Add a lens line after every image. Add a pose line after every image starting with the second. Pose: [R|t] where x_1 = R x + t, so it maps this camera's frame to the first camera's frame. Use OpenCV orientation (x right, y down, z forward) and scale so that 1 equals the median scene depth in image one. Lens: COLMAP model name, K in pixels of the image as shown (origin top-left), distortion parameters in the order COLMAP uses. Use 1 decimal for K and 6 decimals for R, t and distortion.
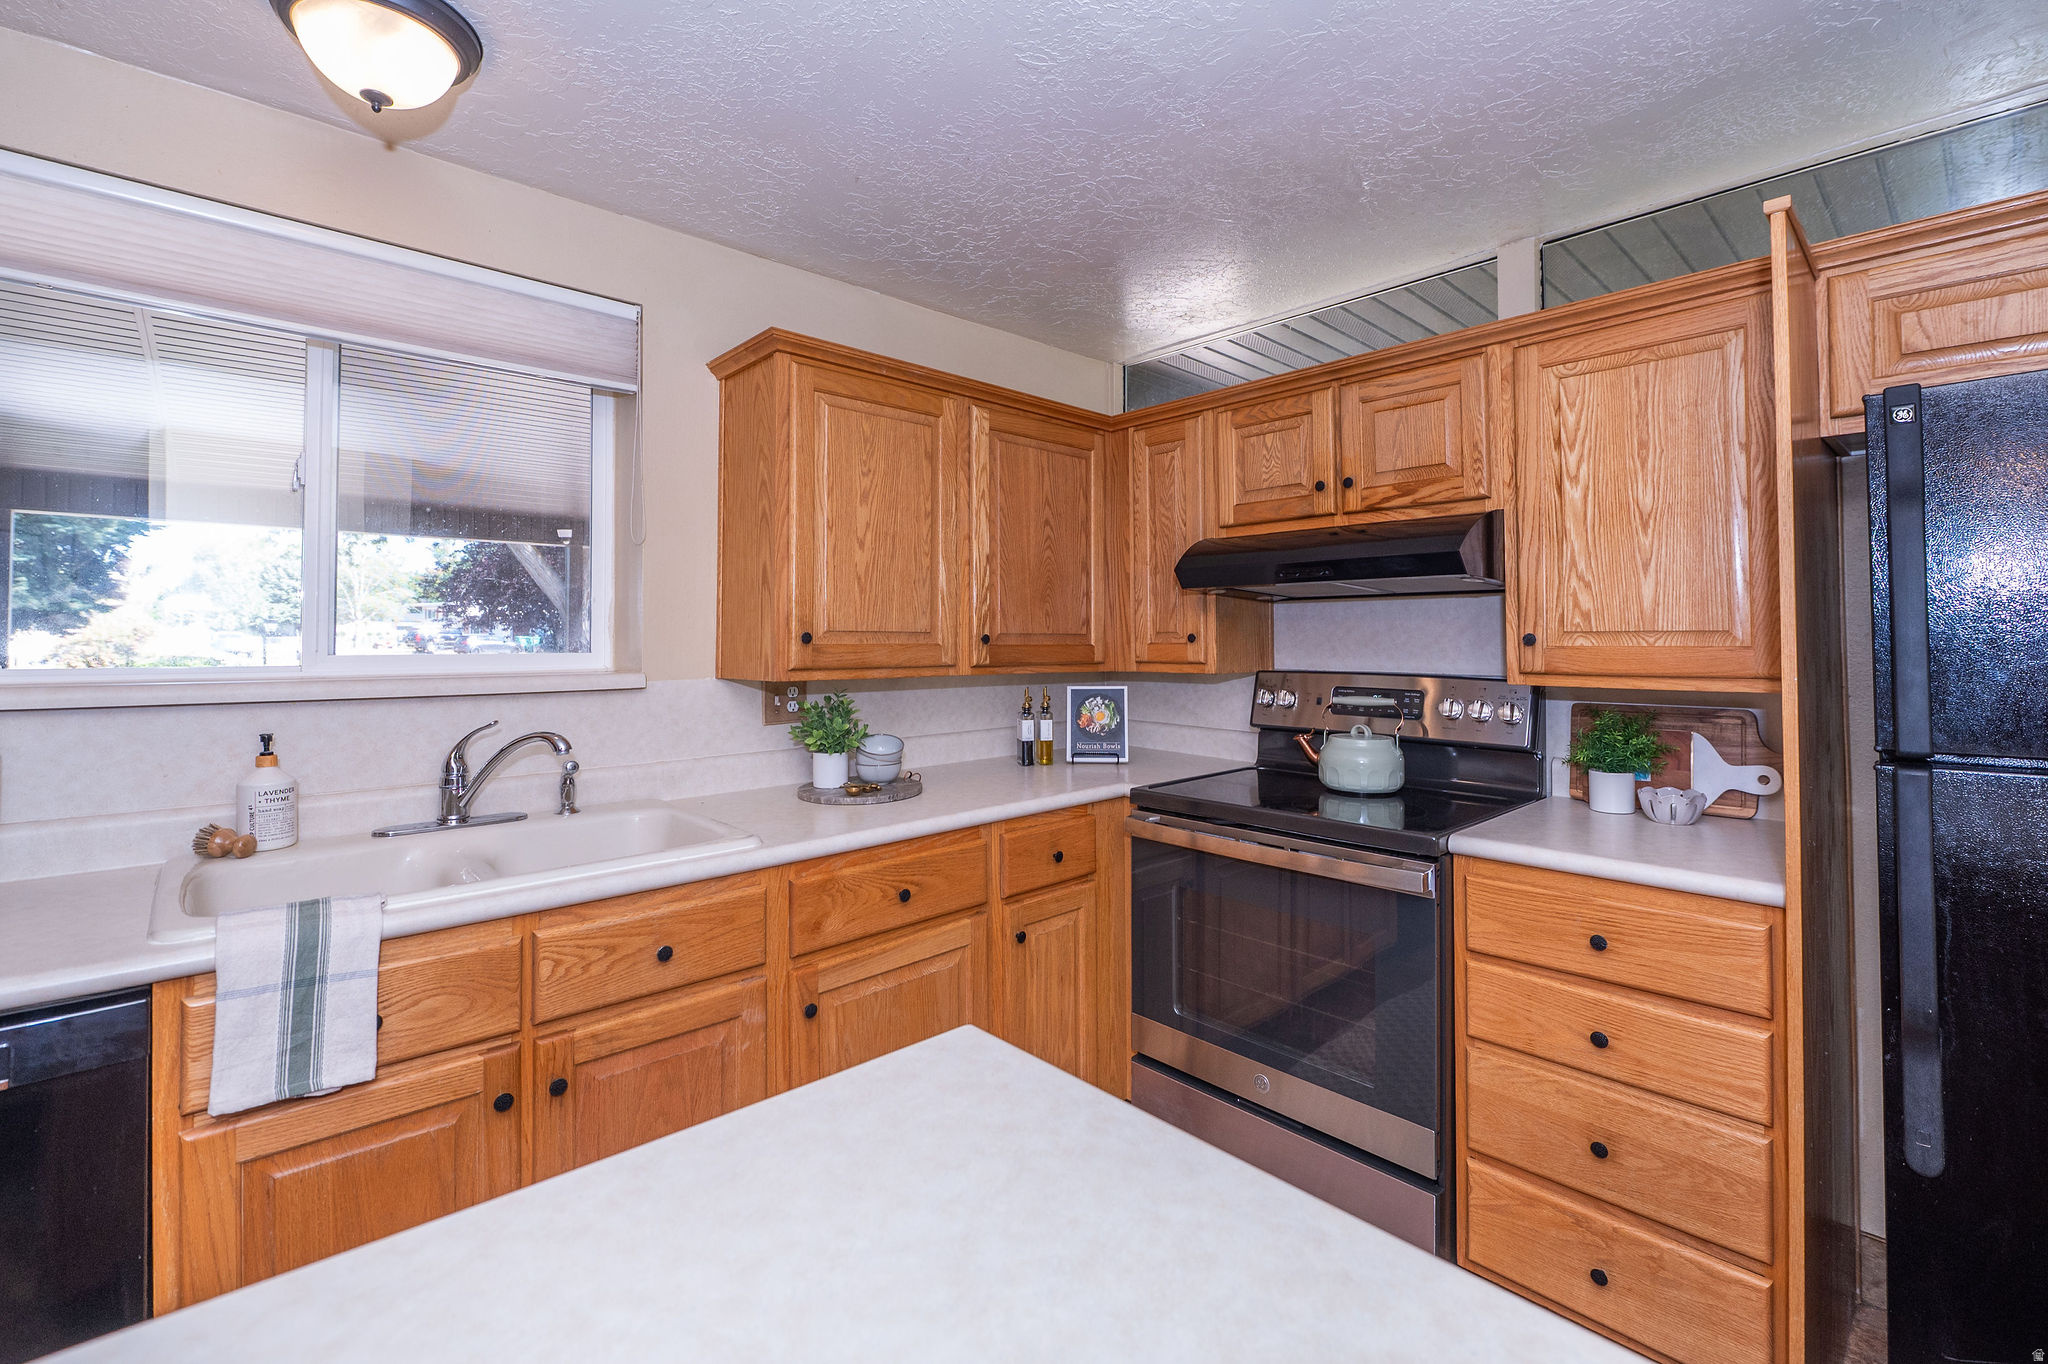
lens RADIAL K [[893.0, 0, 1019.9], [0, 893.0, 627.7], [0, 0, 1]] dist [-0.000085, -0.000095]
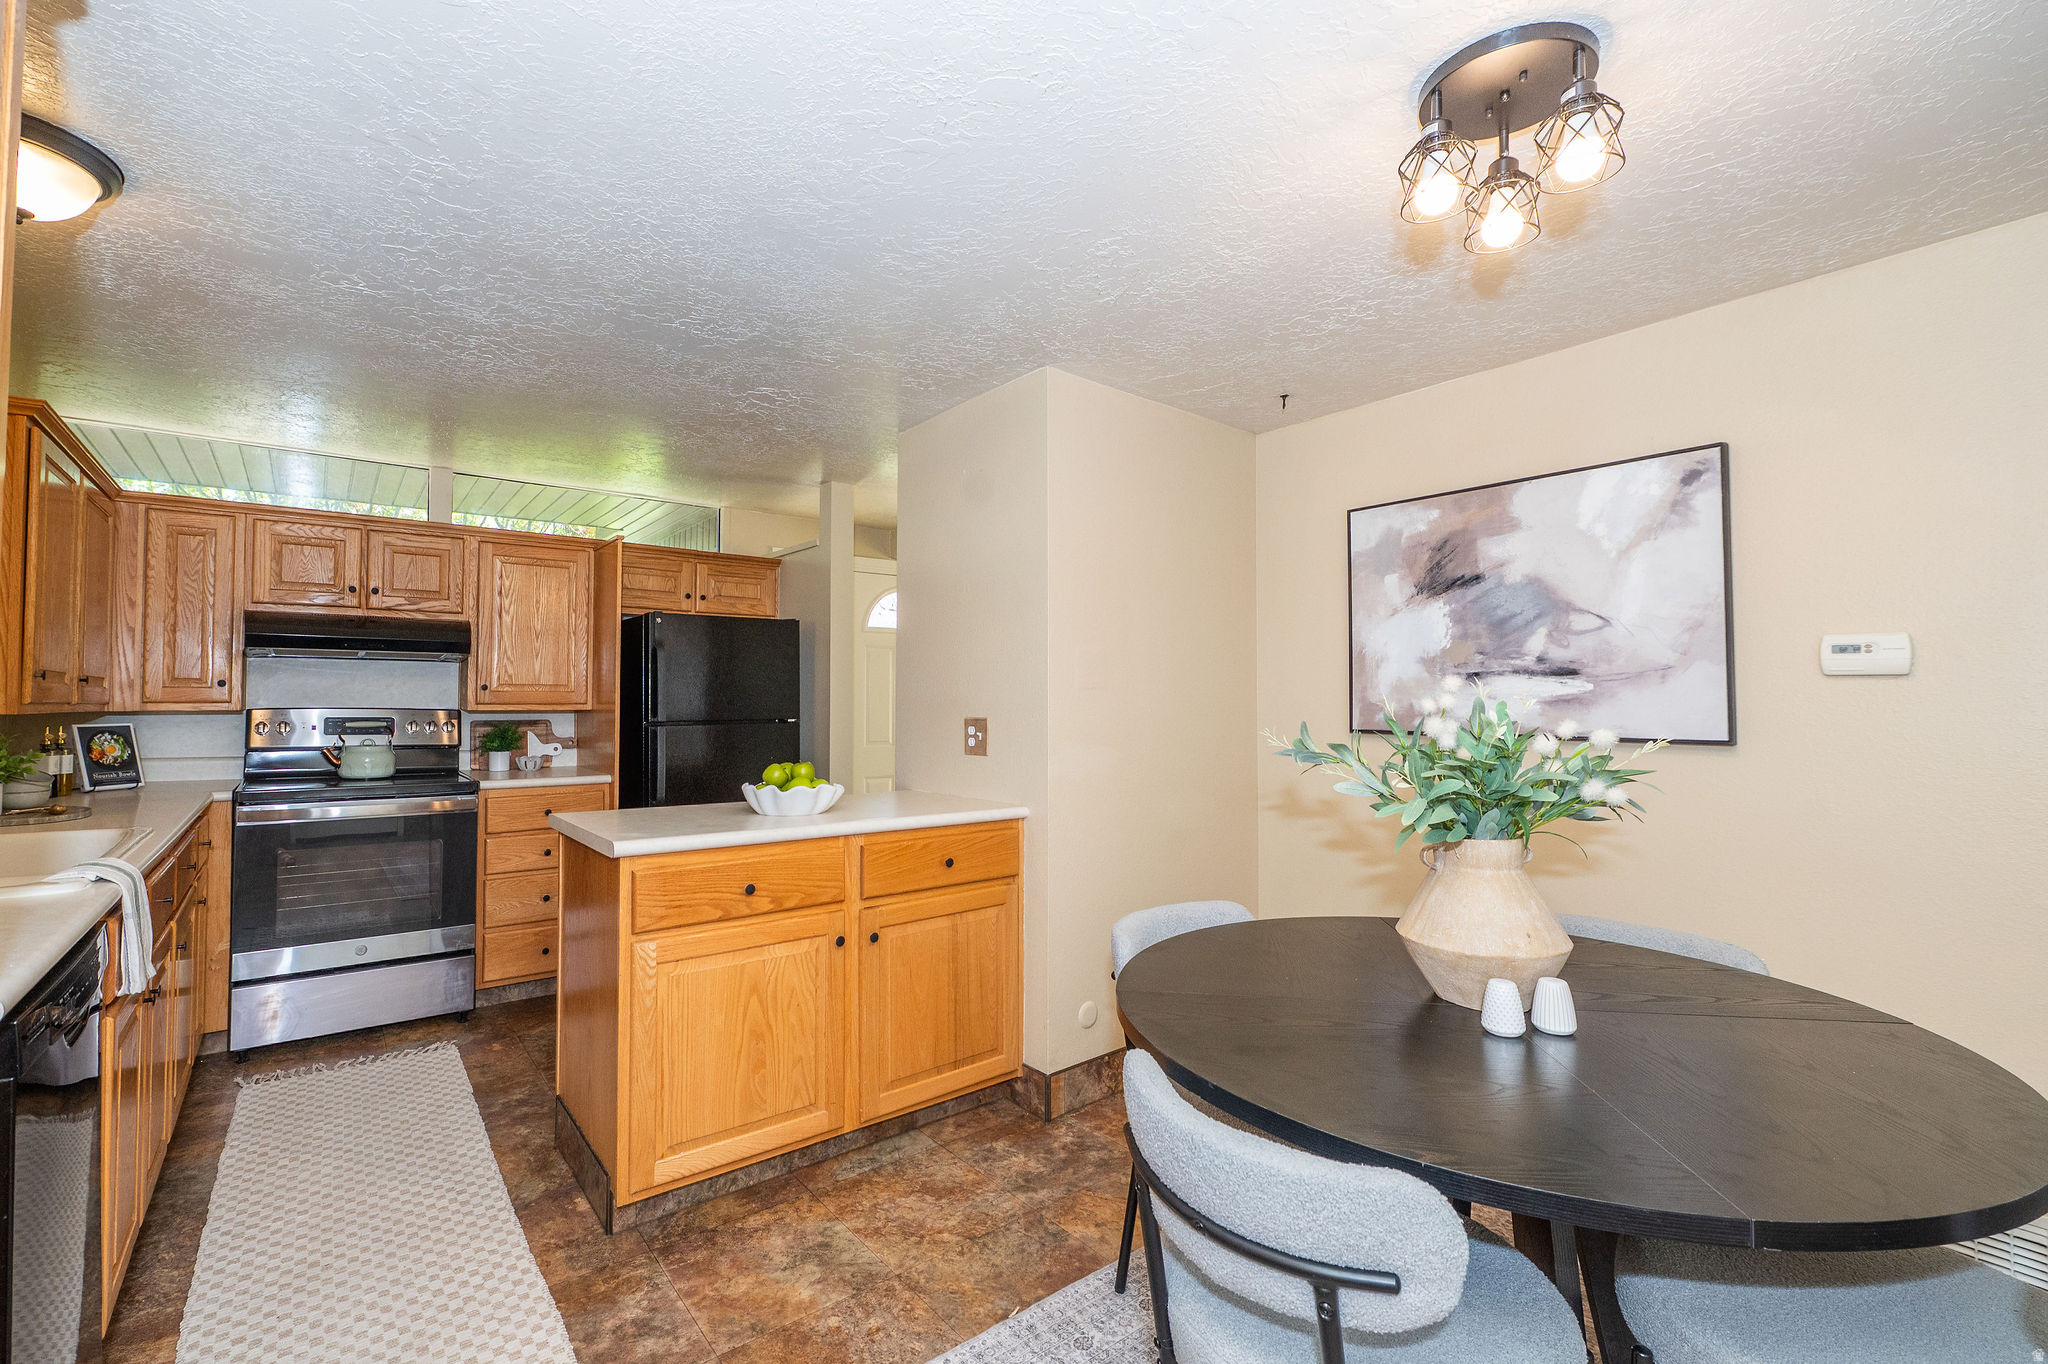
lens RADIAL K [[867.8, 0, 943.4], [0, 867.8, 679.4], [0, 0, 1]] dist [-0.008675, -0.003425]
pose [[0.114882, 0.026679, 0.993021, -0.975617], [-0.016952, 0.999546, -0.024893, 0.020624], [-0.993235, -0.013974, 0.115282, -0.203528]]
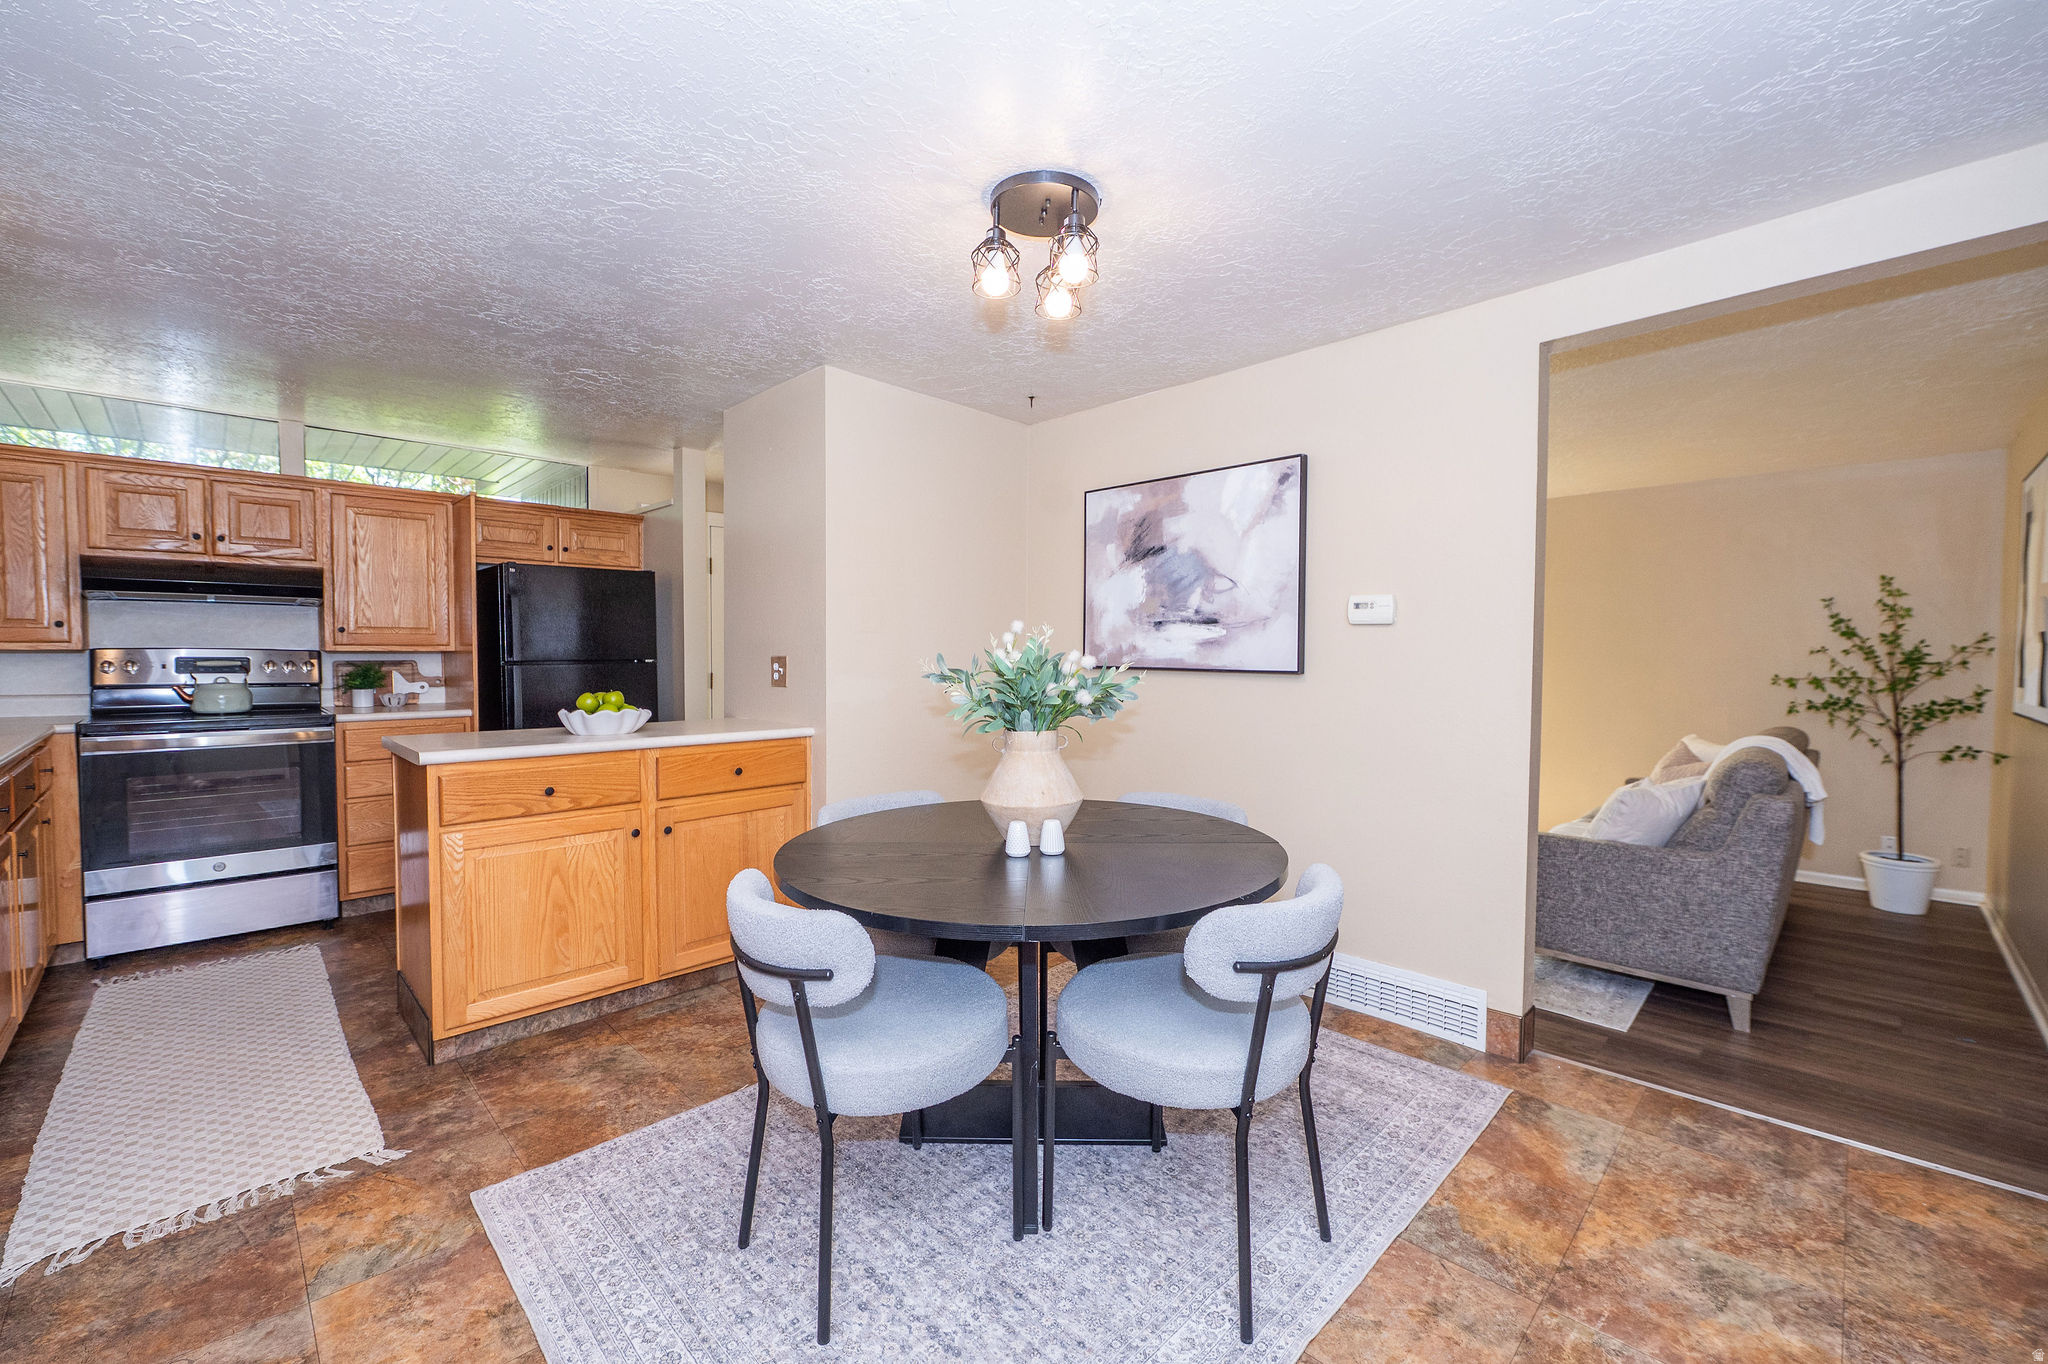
lens RADIAL K [[827.0, 0, 1024.0], [0, 827.0, 682.0], [0, 0, 1]] dist [-0.012202, -0.000428]
pose [[-0.040584, -0.036190, 0.998521, -1.174624], [-0.019409, 0.999184, 0.035425, 0.029517], [-0.998988, -0.017942, -0.041254, -0.463883]]
